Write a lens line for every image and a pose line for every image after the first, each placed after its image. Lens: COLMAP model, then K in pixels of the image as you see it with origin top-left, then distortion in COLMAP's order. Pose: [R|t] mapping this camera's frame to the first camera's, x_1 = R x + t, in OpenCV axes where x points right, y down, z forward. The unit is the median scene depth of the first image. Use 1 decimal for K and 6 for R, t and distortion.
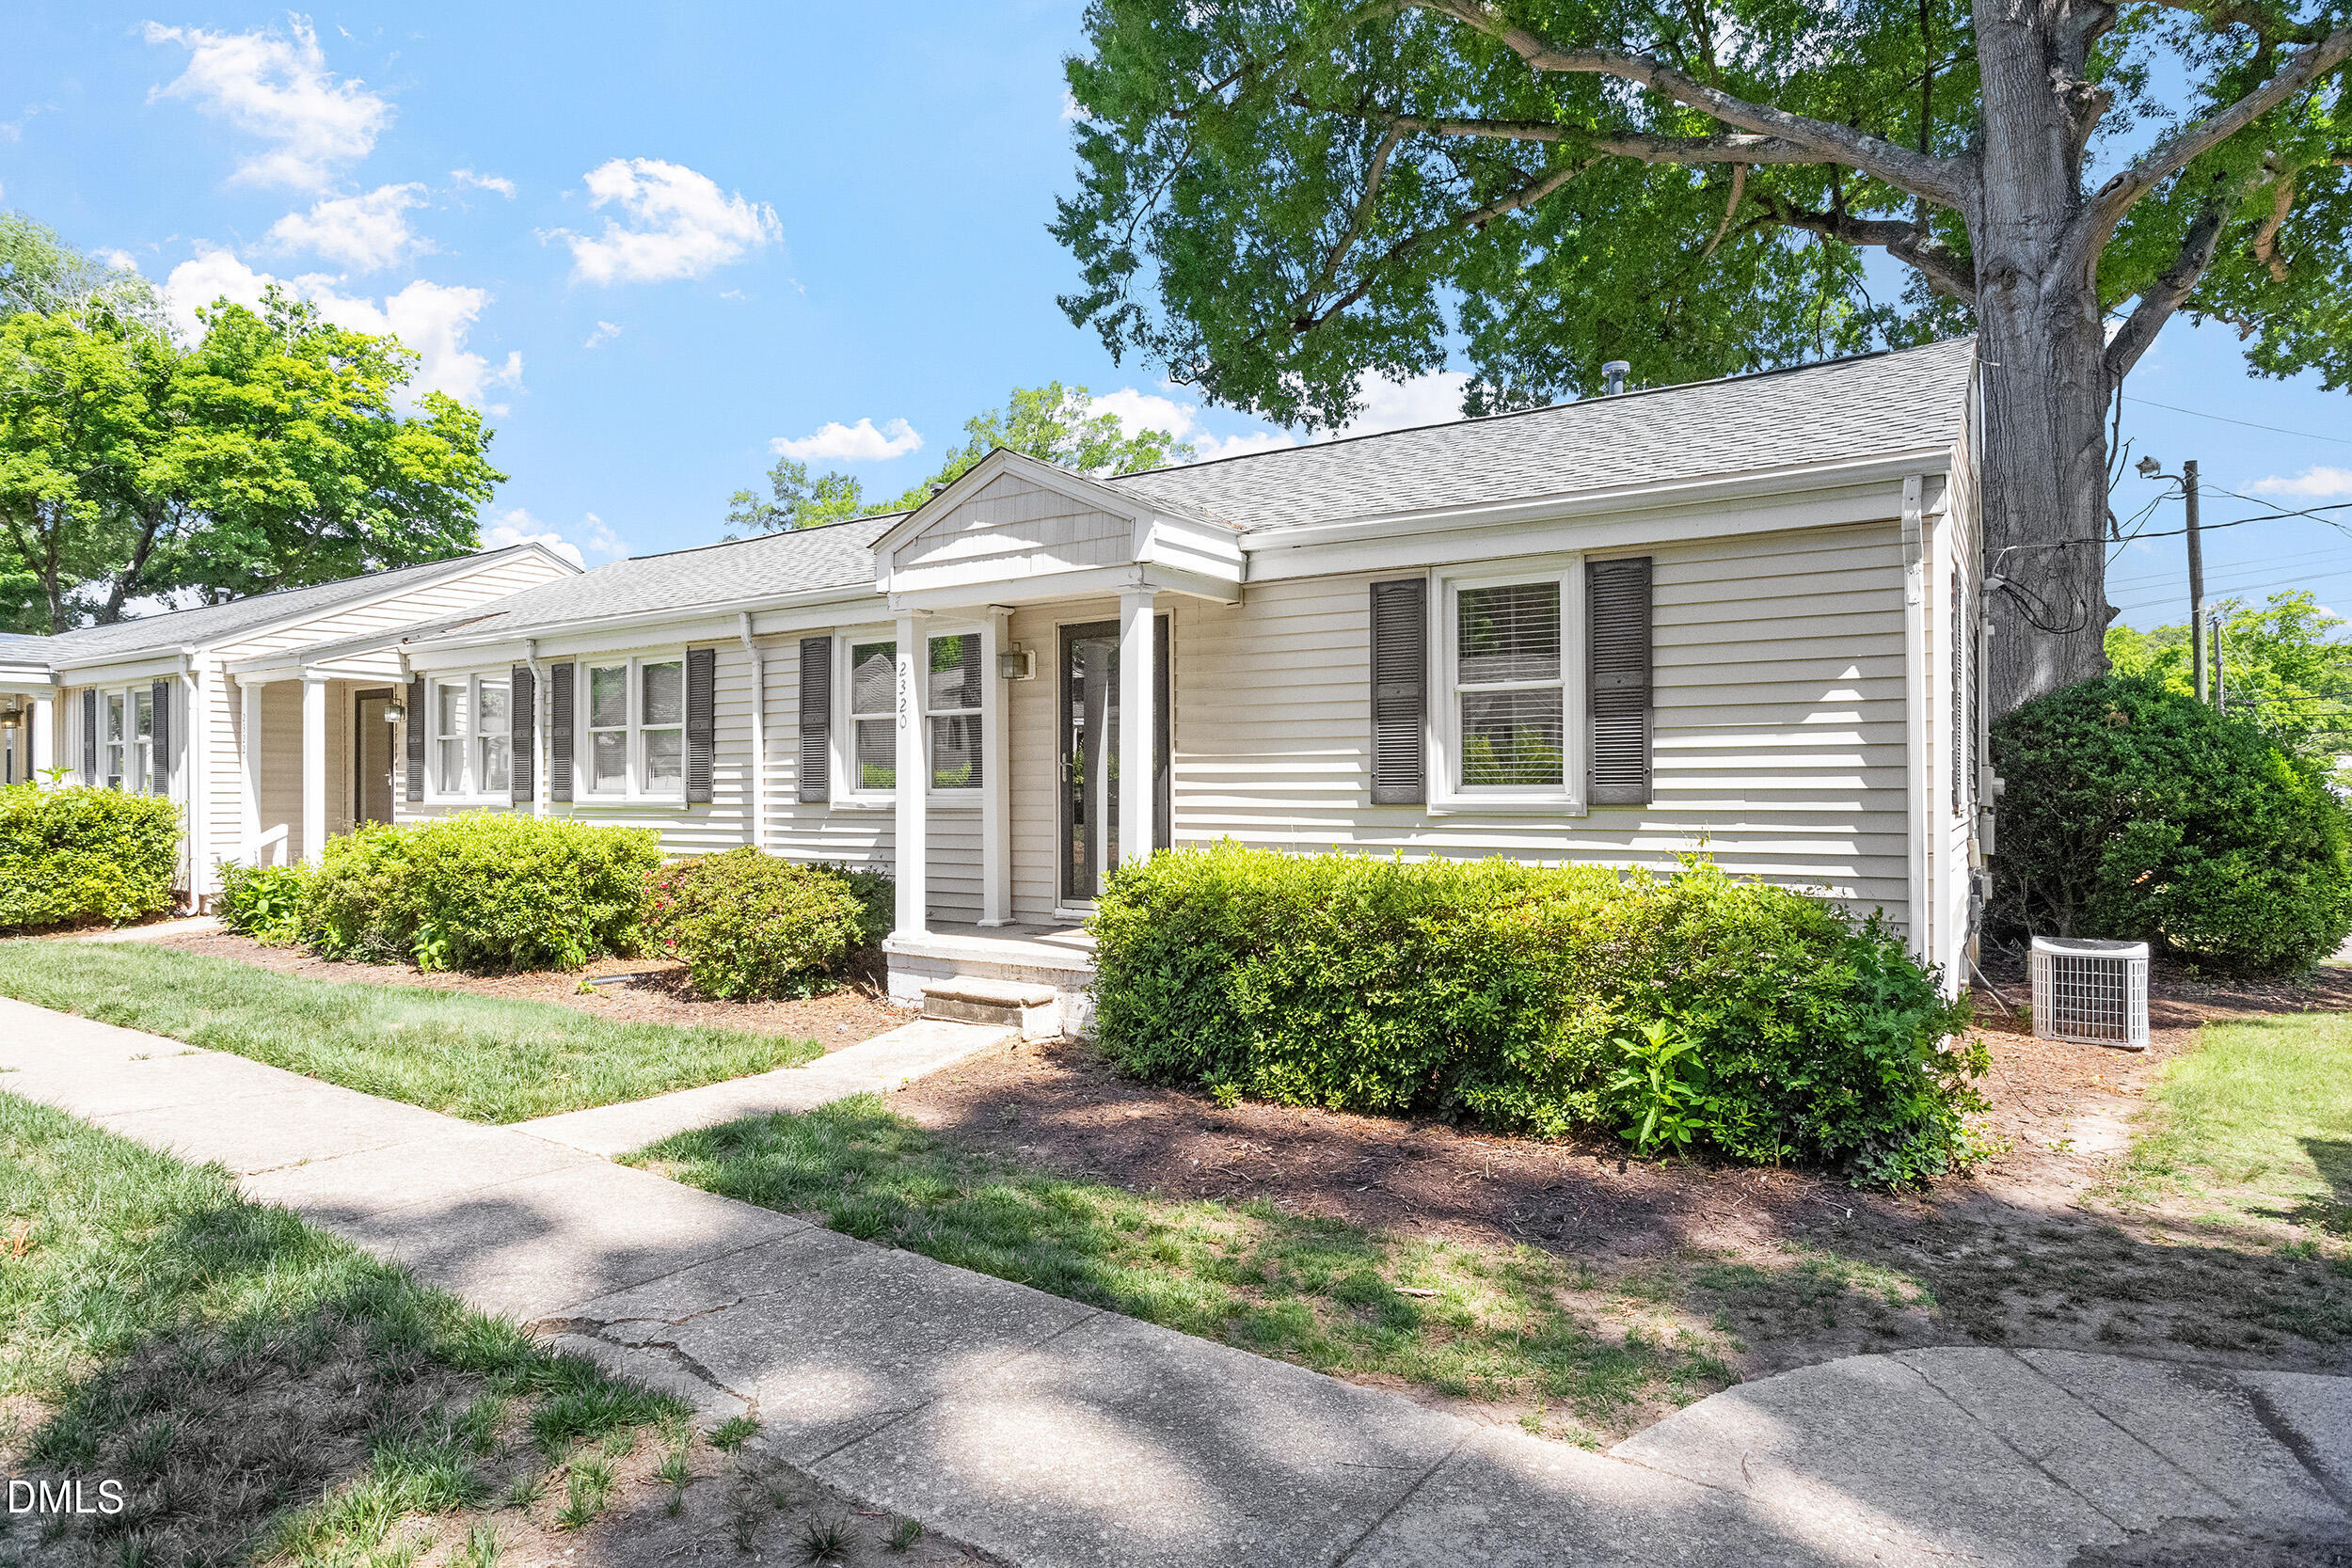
lens RADIAL K [[1315.1, 0, 1176.0], [0, 1315.1, 784.0], [0, 0, 1]] dist [-0.040086, 0.042280]
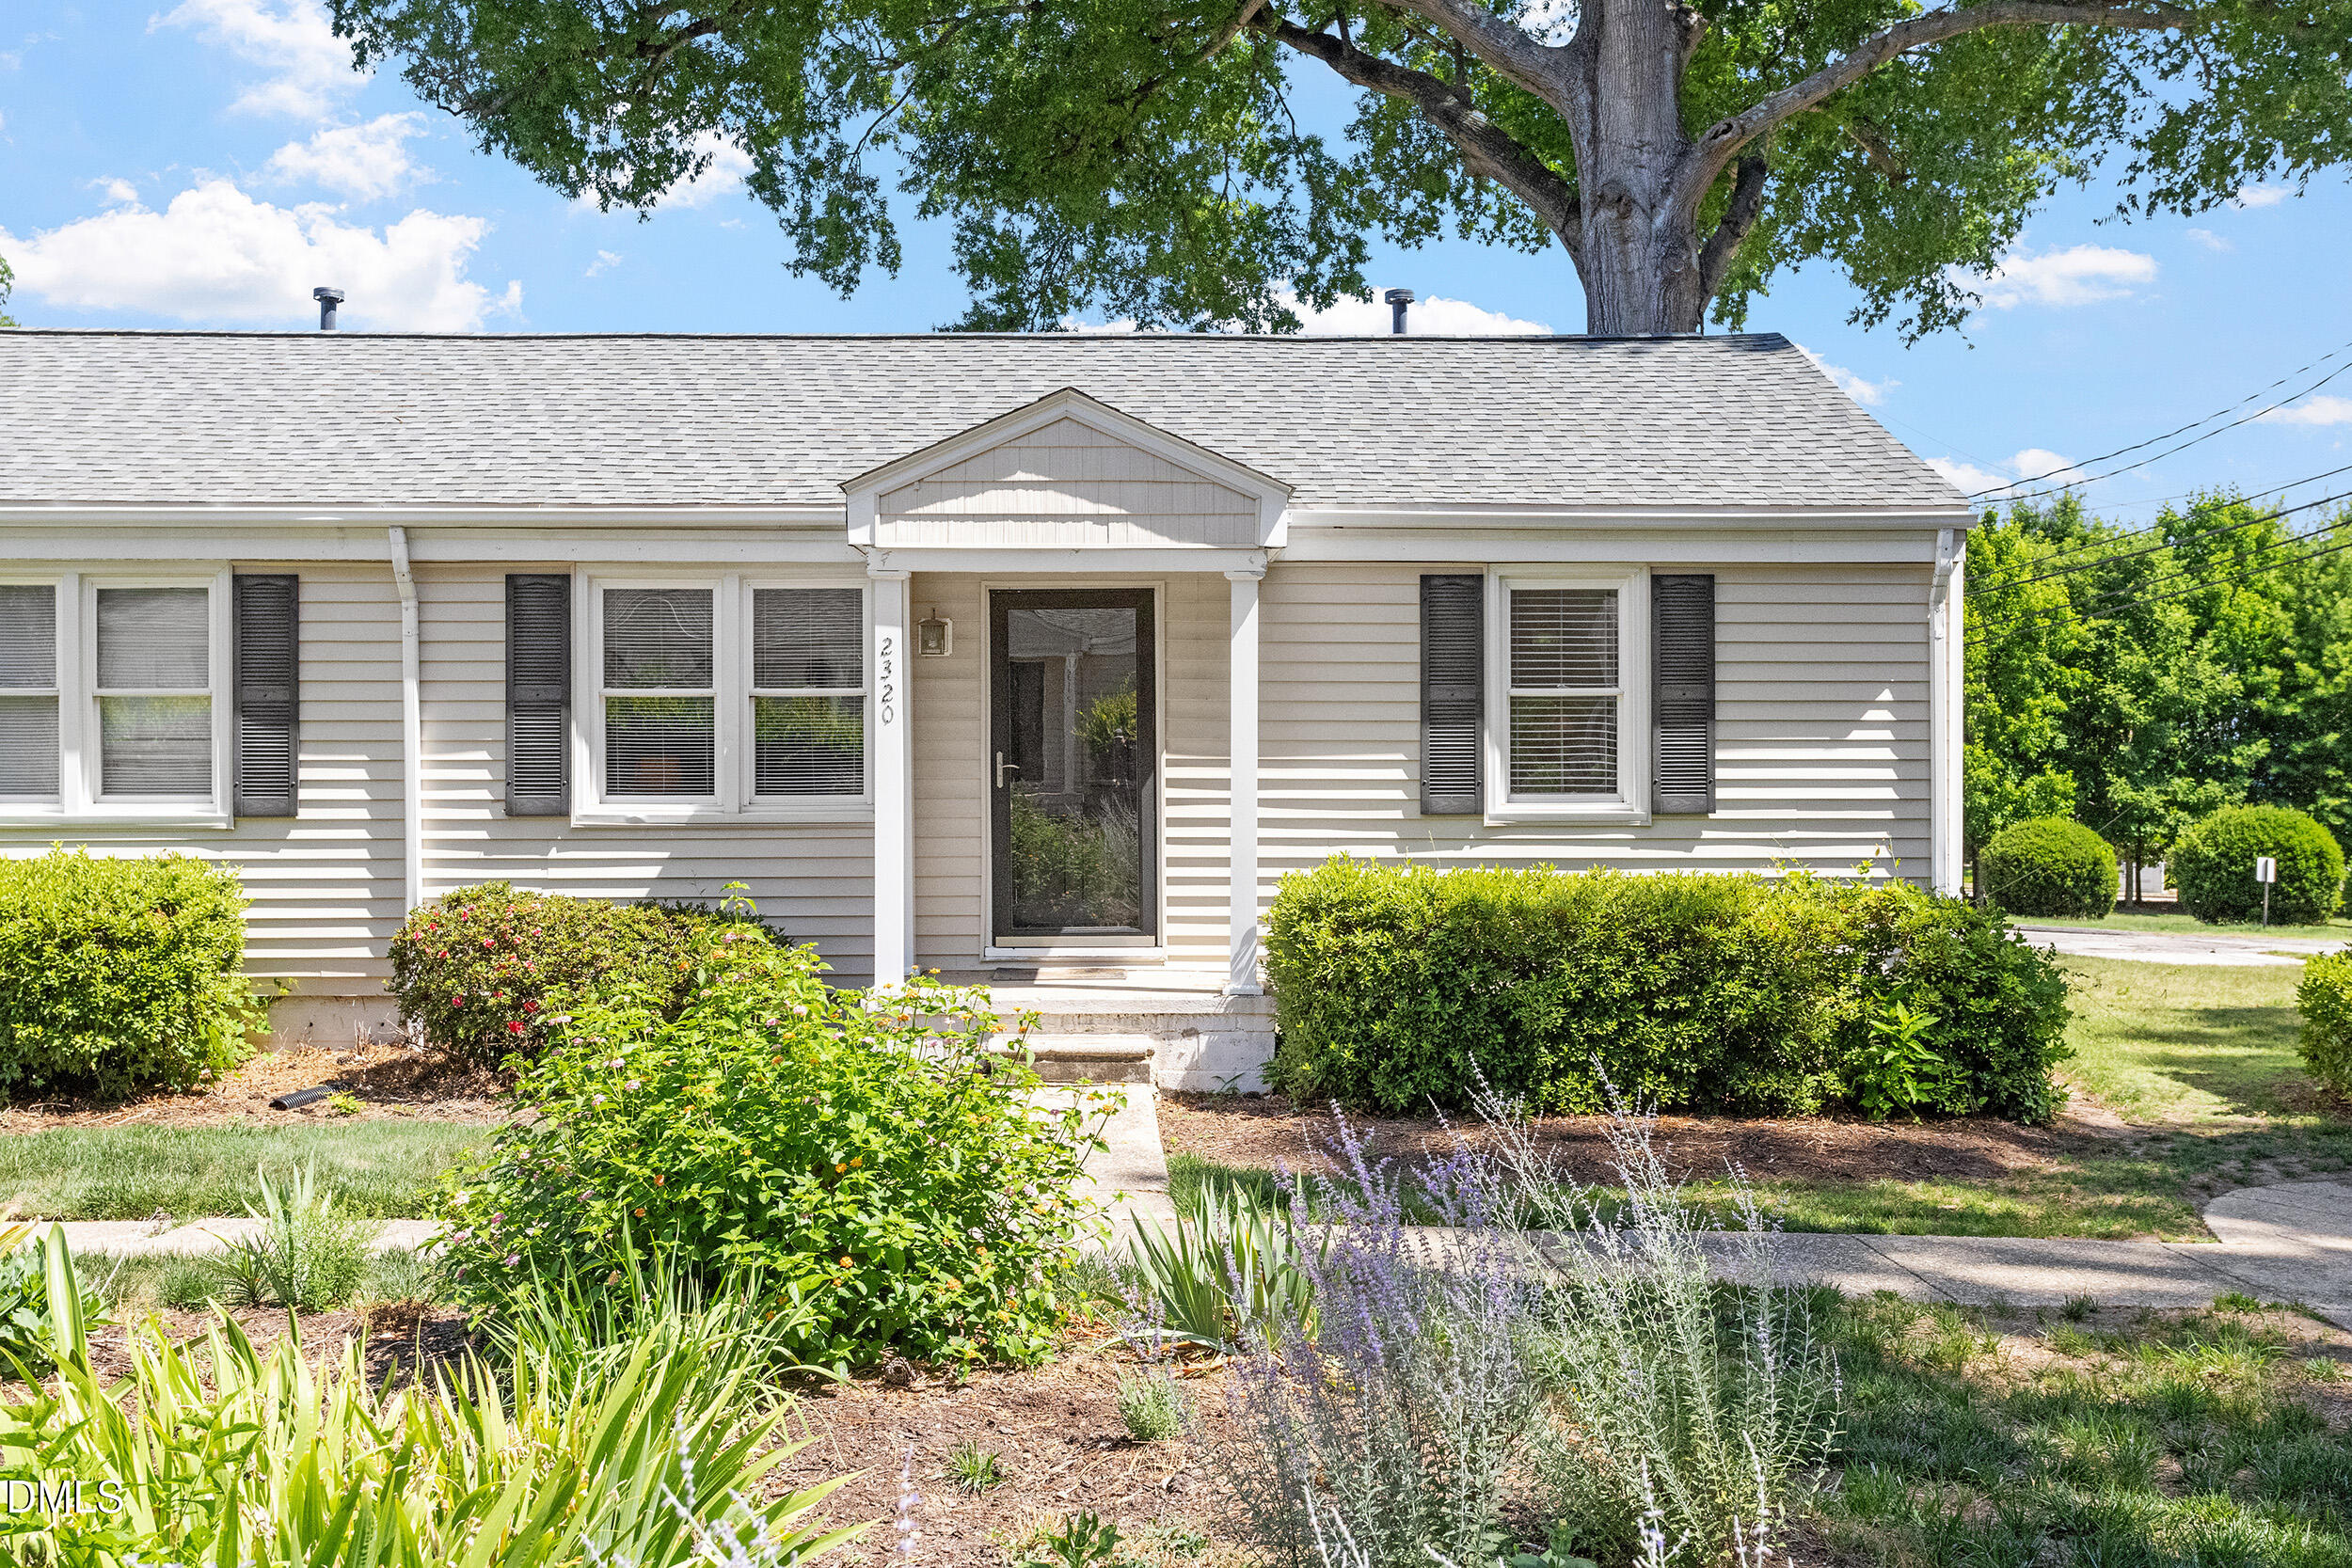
lens RADIAL K [[2283.8, 0, 1186.8], [0, 2283.8, 745.3], [0, 0, 1]] dist [0.011130, 0.004313]
pose [[0.822351, 0.001517, 0.568978, -0.921958], [-0.005132, 0.999976, 0.004752, -0.040945], [-0.568957, -0.006827, 0.822339, -0.231484]]
